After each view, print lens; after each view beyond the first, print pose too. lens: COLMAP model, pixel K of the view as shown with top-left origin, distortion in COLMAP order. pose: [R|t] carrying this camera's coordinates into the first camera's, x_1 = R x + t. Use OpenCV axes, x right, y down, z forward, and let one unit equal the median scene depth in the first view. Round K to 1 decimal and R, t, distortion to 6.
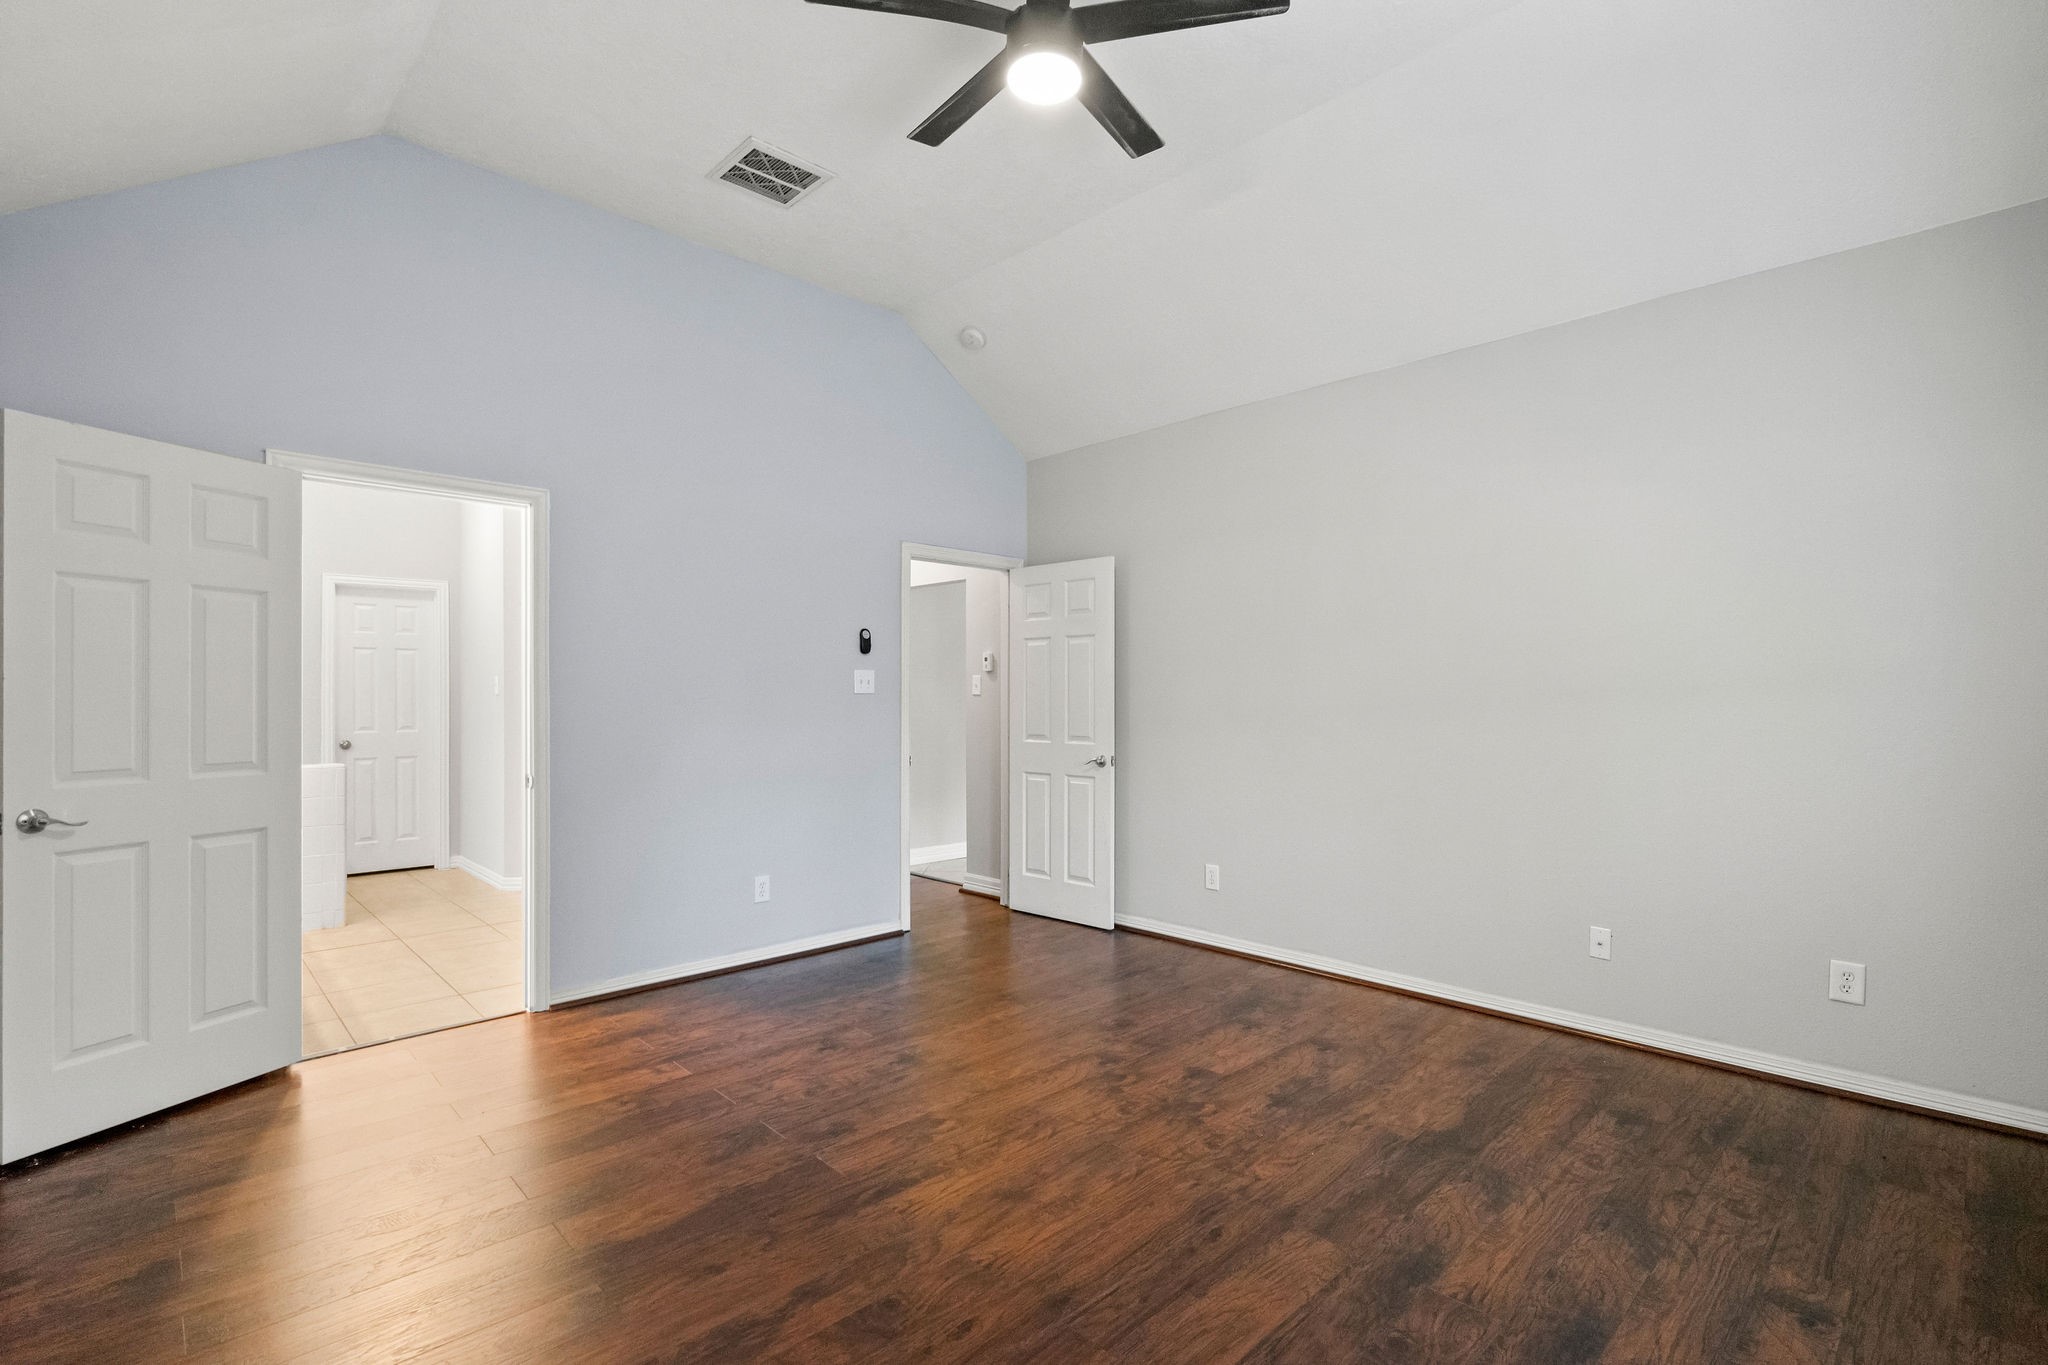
lens RADIAL K [[940.2, 0, 1034.4], [0, 940.2, 696.2], [0, 0, 1]] dist [-0.001534, 0.000155]
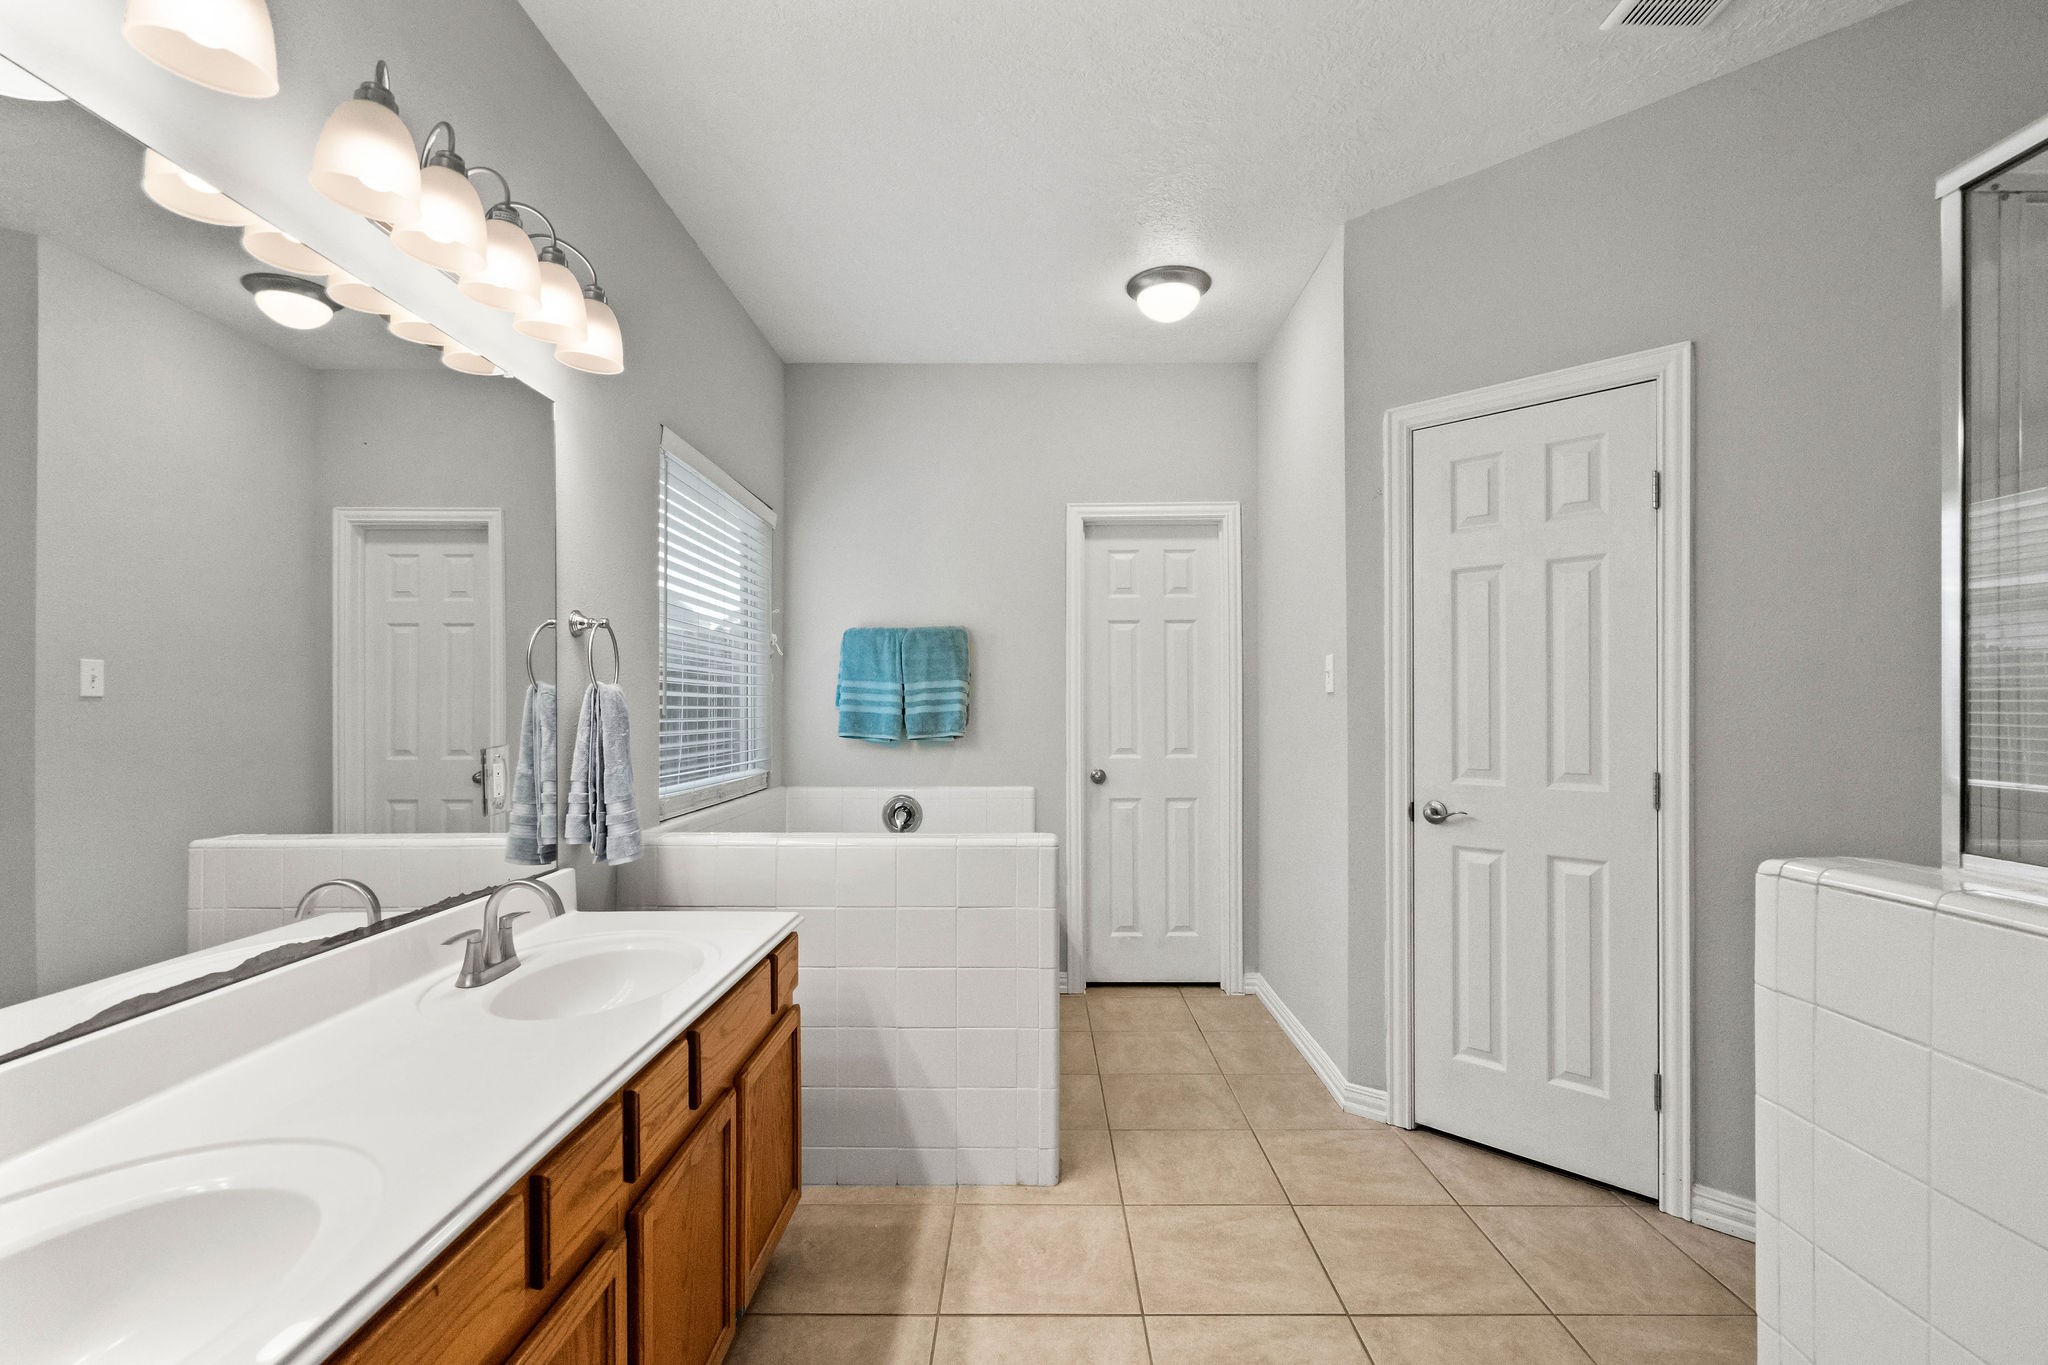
lens RADIAL K [[940.2, 0, 1029.4], [0, 940.2, 702.1], [0, 0, 1]] dist [-0.001534, 0.000155]
pose [[0.724338, -0.005296, -0.689424, -0.501775], [0.000689, 0.999976, -0.006958, 0.009602], [0.689444, 0.004565, 0.724324, 0.772226]]
